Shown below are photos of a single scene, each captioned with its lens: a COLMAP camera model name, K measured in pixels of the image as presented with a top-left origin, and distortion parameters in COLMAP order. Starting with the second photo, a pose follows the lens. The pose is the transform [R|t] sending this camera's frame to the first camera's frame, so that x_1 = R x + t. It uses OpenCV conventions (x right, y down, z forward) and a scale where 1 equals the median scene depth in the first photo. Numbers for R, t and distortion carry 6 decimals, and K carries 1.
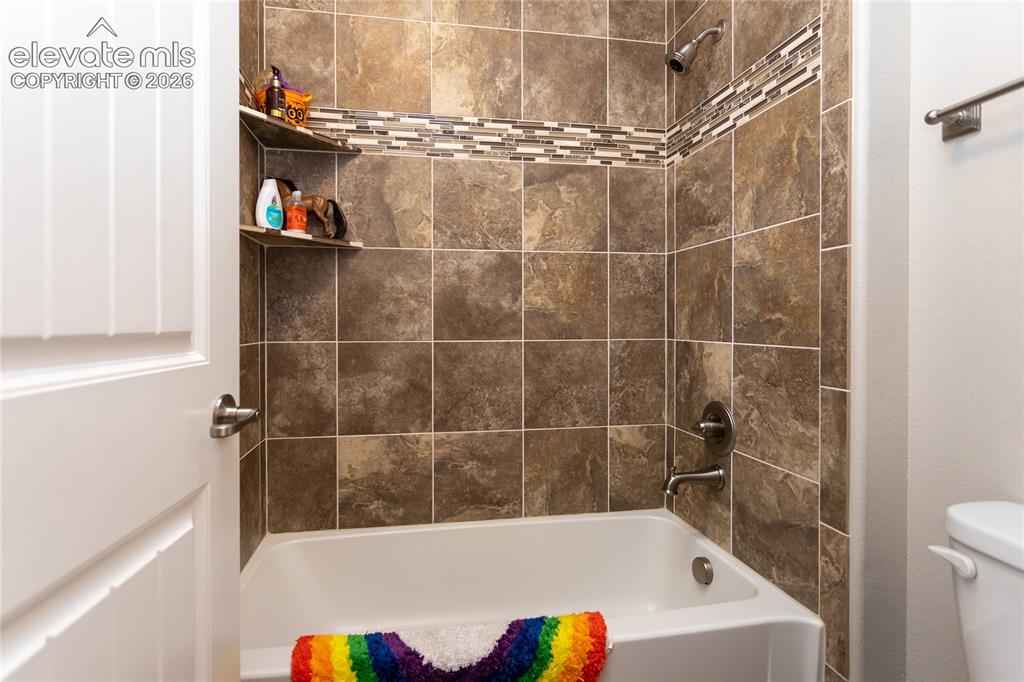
lens RADIAL K [[479.3, 0, 508.7], [0, 479.3, 337.9], [0, 0, 1]] dist [0.002229, -0.000884]
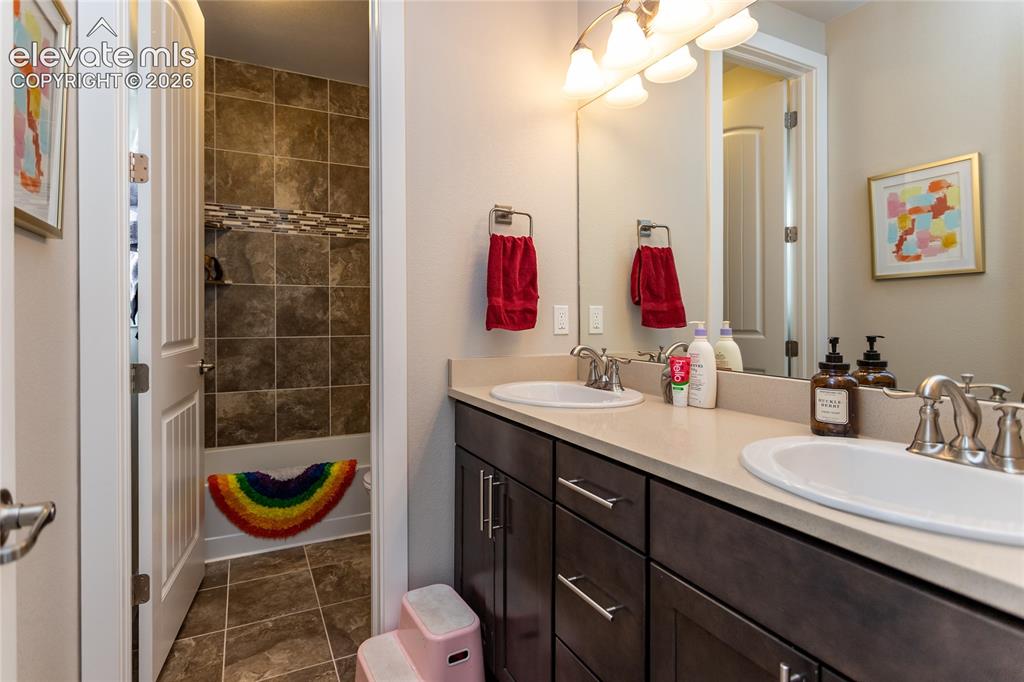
lens RADIAL K [[479.3, 0, 475.9], [0, 479.3, 322.2], [0, 0, 1]] dist [0.002229, -0.000884]
pose [[0.972212, -0.002931, 0.234084, 0.143879], [0.005075, 0.999951, -0.008558, -0.029696], [-0.234047, 0.009508, 0.972179, -0.877691]]
